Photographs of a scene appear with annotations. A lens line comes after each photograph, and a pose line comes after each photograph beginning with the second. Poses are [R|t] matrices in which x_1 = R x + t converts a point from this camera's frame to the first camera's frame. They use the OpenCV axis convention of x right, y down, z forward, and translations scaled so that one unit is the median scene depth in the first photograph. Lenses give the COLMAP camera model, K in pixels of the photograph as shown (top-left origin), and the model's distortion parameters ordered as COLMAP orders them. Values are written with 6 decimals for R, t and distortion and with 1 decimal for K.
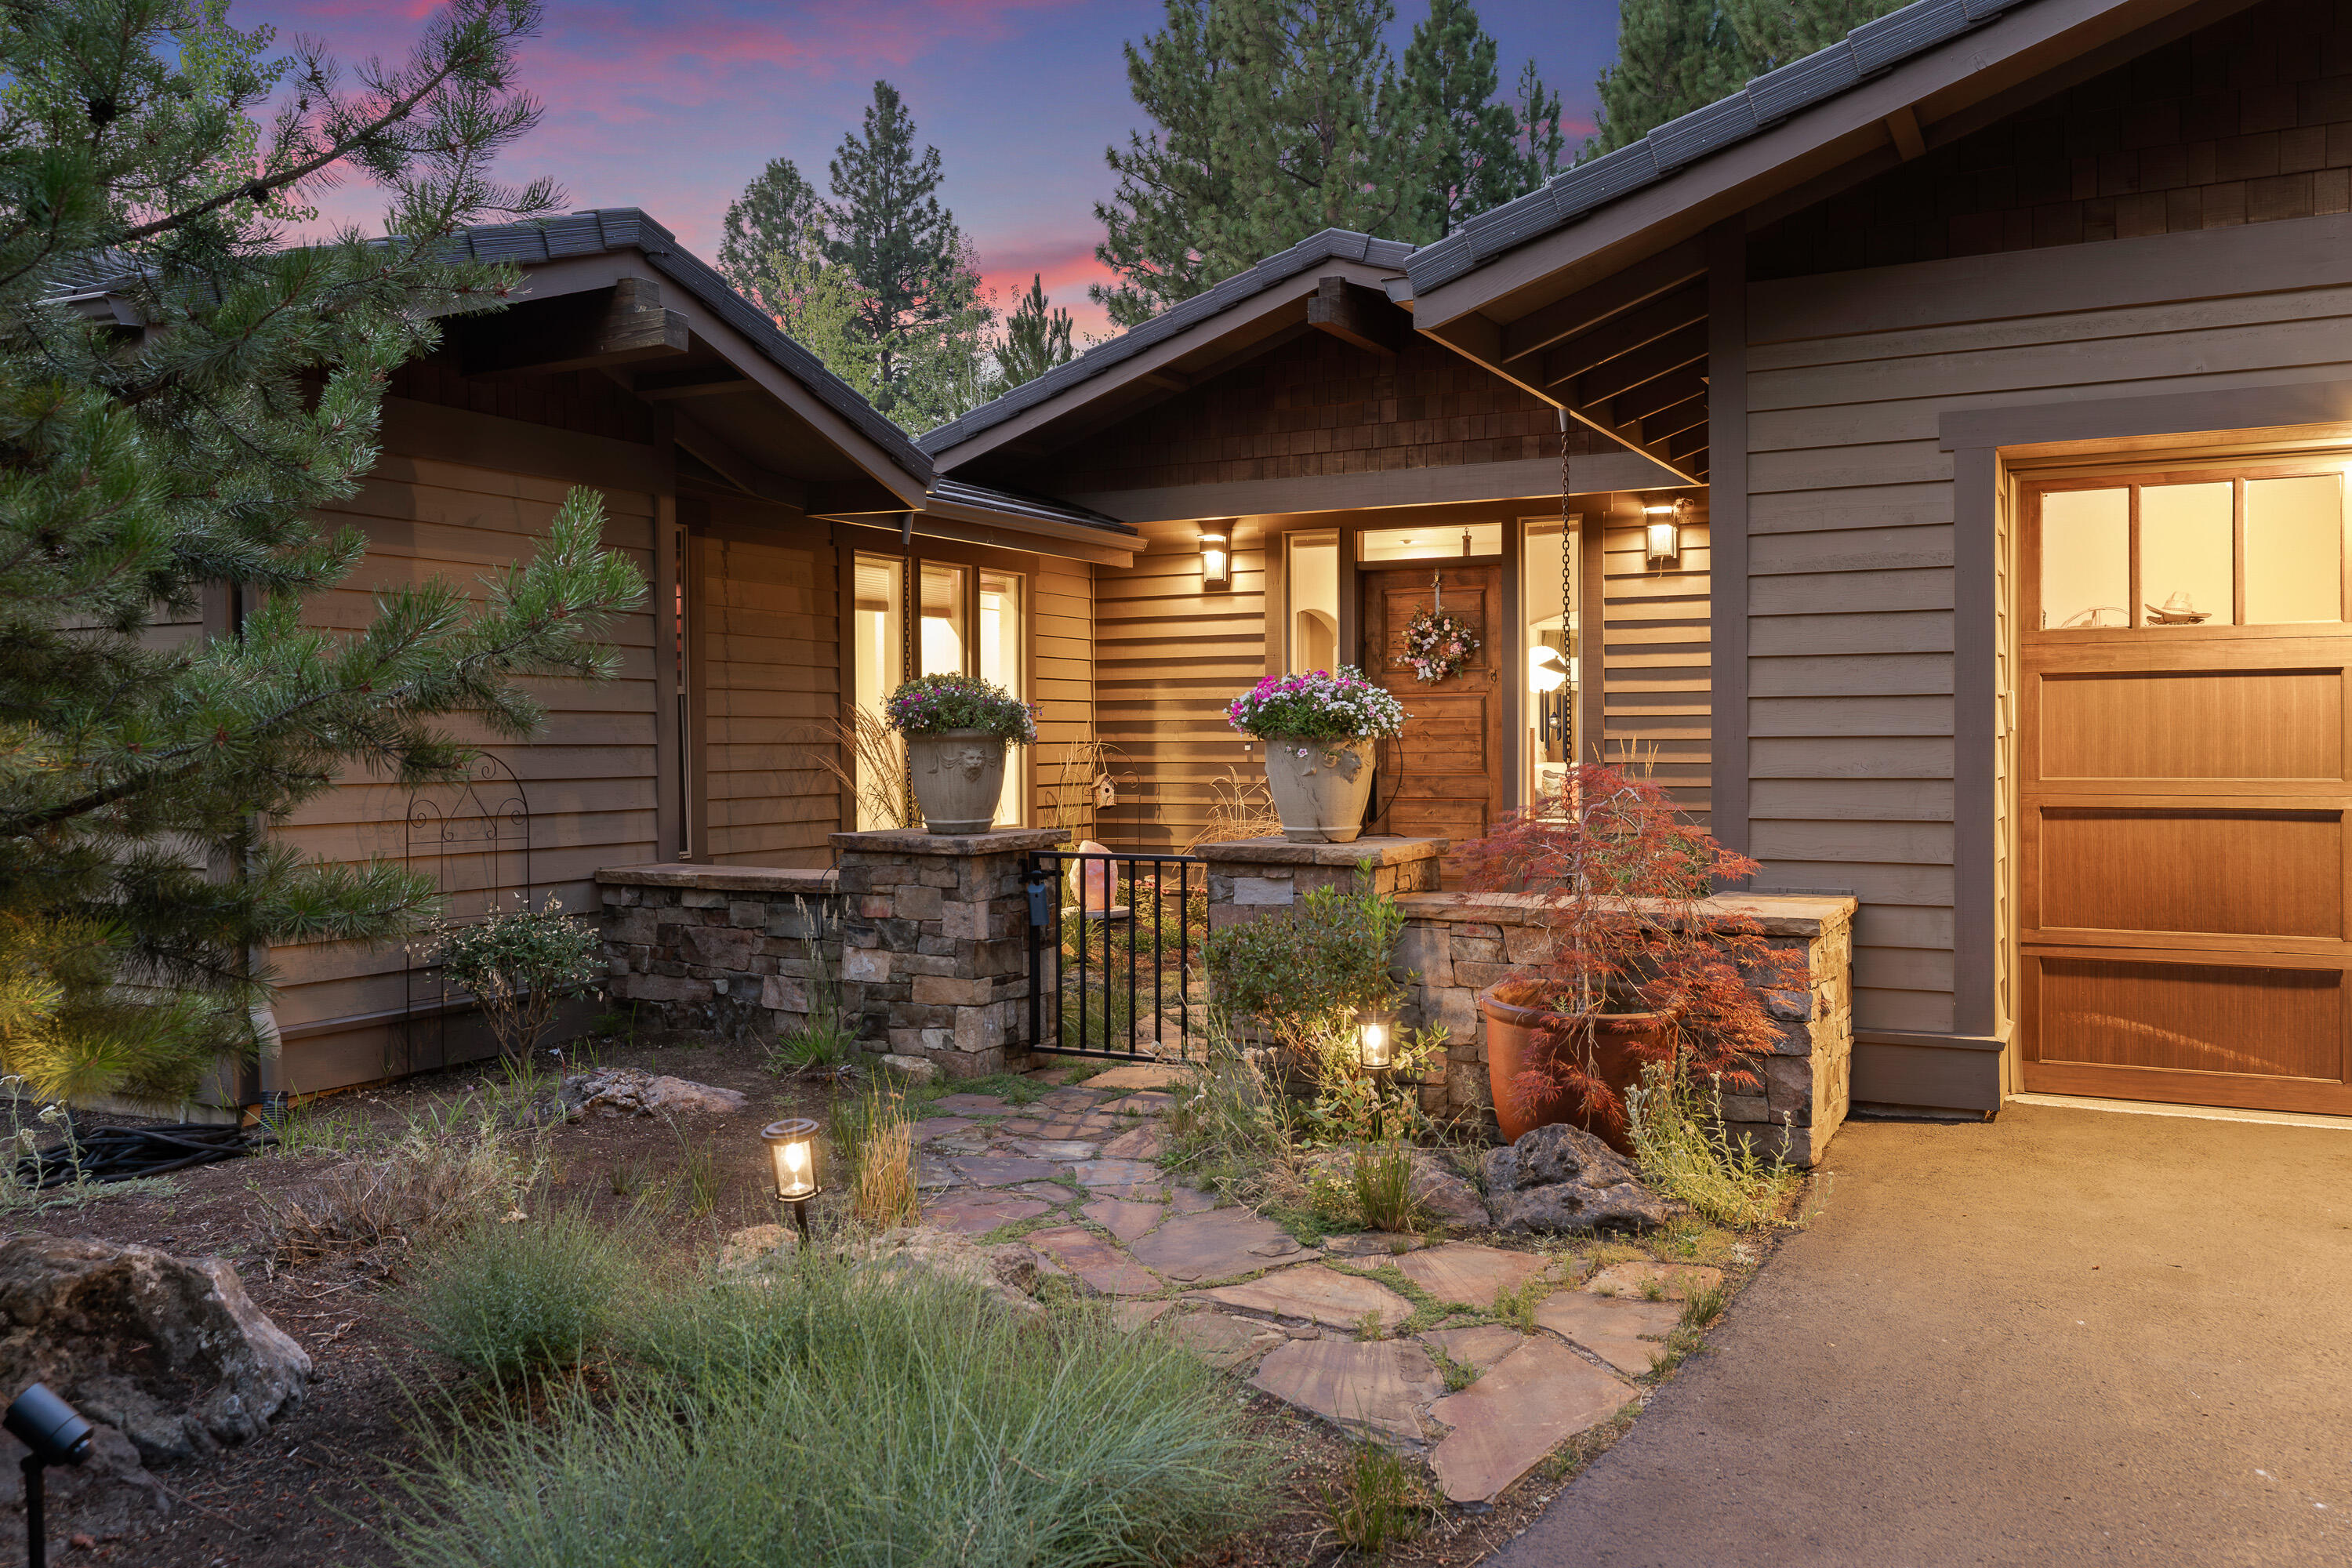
lens RADIAL K [[1868.2, 0, 1176.3], [0, 1868.2, 786.9], [0, 0, 1]] dist [0.001763, -0.003581]
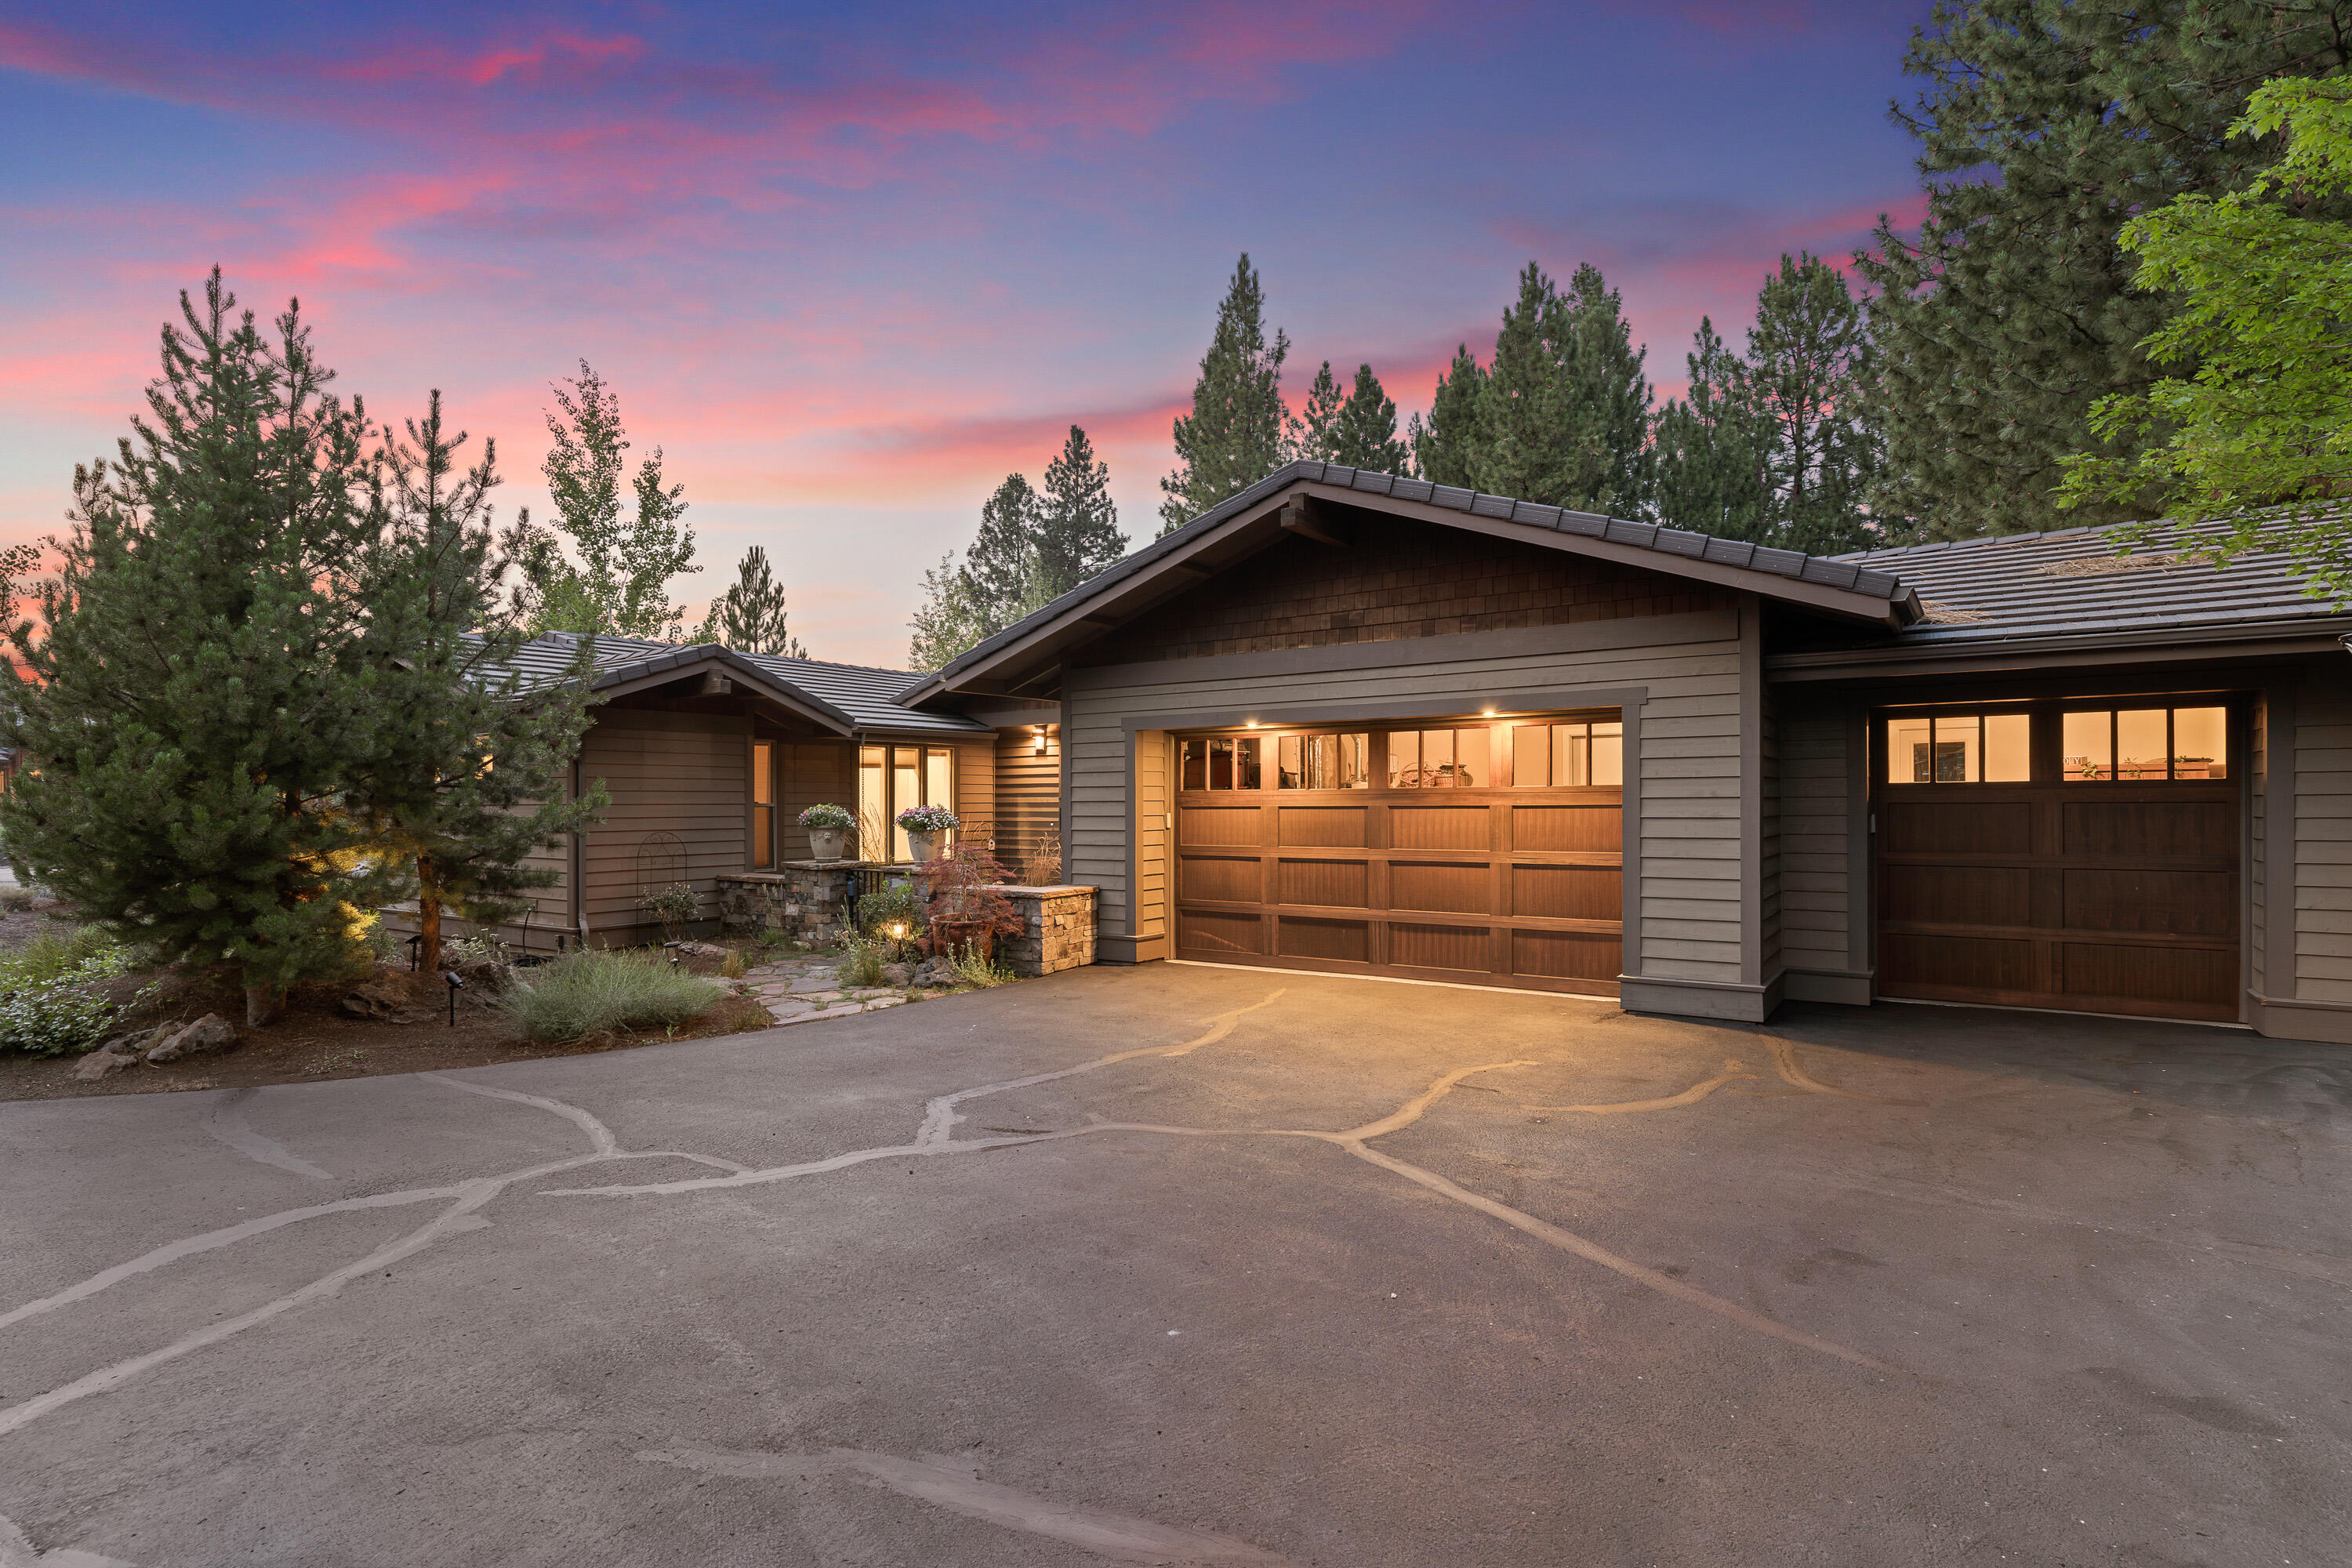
lens RADIAL K [[1236.8, 0, 1174.5], [0, 1236.8, 789.7], [0, 0, 1]] dist [-0.000680, 0.000227]
pose [[0.989812, -0.001576, -0.142373, 0.446517], [-0.003031, 0.999479, -0.032133, -0.017212], [0.142350, 0.032237, 0.989291, -0.506944]]
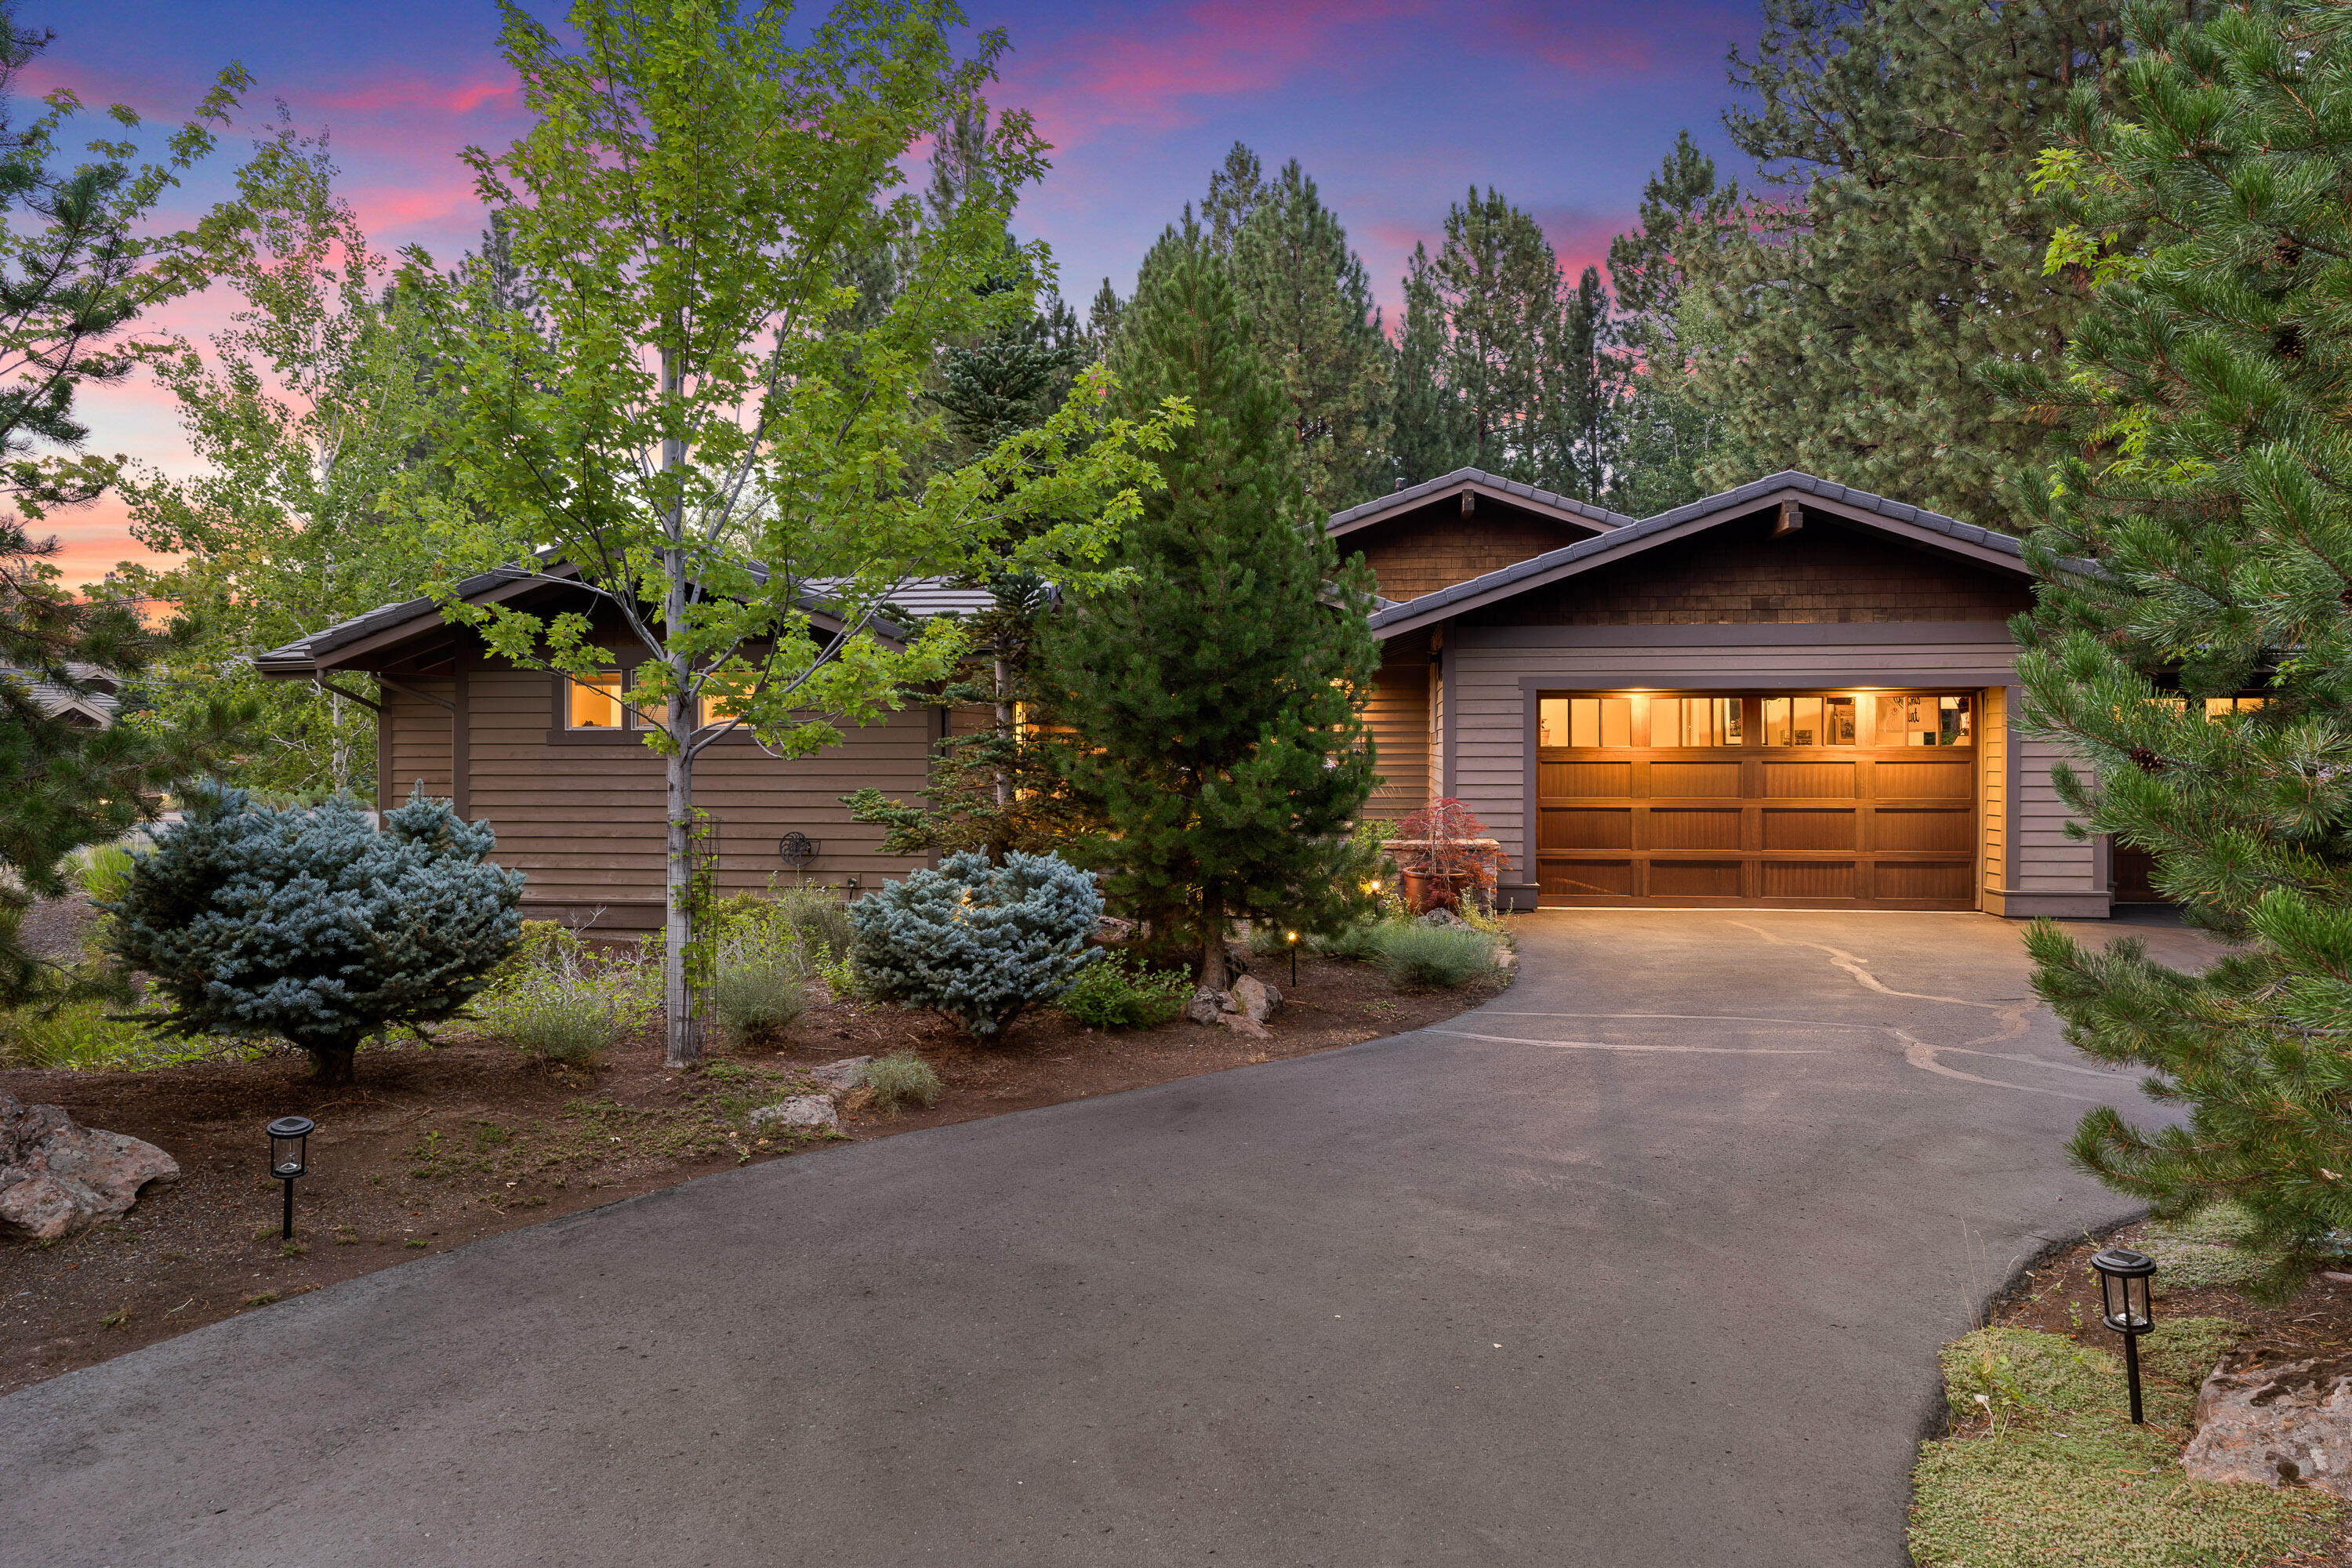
lens RADIAL K [[1685.0, 0, 1178.7], [0, 1685.0, 778.8], [0, 0, 1]] dist [-0.022708, -0.000292]
pose [[0.932312, 0.001332, 0.361652, -0.633295], [0.000849, 0.999982, -0.005872, -0.011810], [-0.361653, 0.005782, 0.932295, -0.776739]]
